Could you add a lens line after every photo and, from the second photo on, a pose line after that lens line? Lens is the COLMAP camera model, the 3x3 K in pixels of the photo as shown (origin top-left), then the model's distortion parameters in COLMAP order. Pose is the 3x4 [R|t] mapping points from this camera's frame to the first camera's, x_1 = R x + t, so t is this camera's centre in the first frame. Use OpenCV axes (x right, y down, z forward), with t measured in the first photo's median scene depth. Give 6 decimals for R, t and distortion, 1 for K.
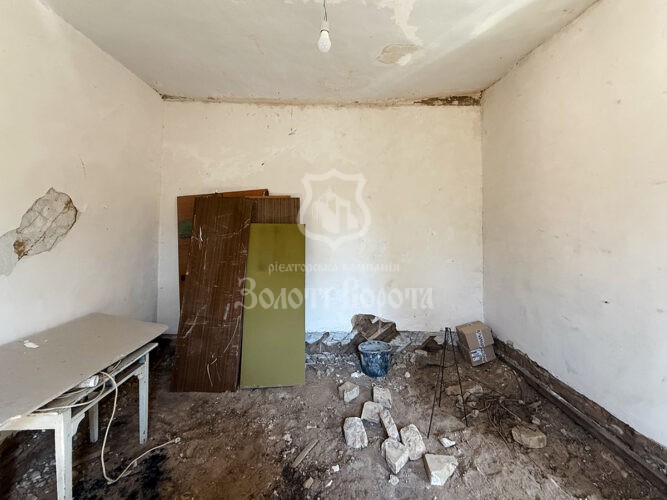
lens RADIAL K [[286.1, 0, 334.9], [0, 286.1, 223.3], [0, 0, 1]] dist [0.003167, 0.000491]
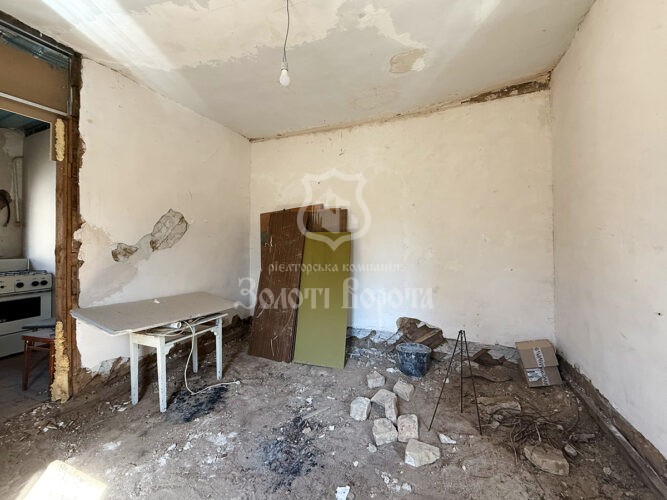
lens RADIAL K [[273.0, 0, 333.6], [0, 273.0, 246.1], [0, 0, 1]] dist [0.002670, 0.000605]
pose [[0.912286, -0.005337, -0.409520, 0.340814], [0.010658, 0.999886, 0.010712, 0.056911], [0.409416, -0.014137, 0.912238, -0.021027]]
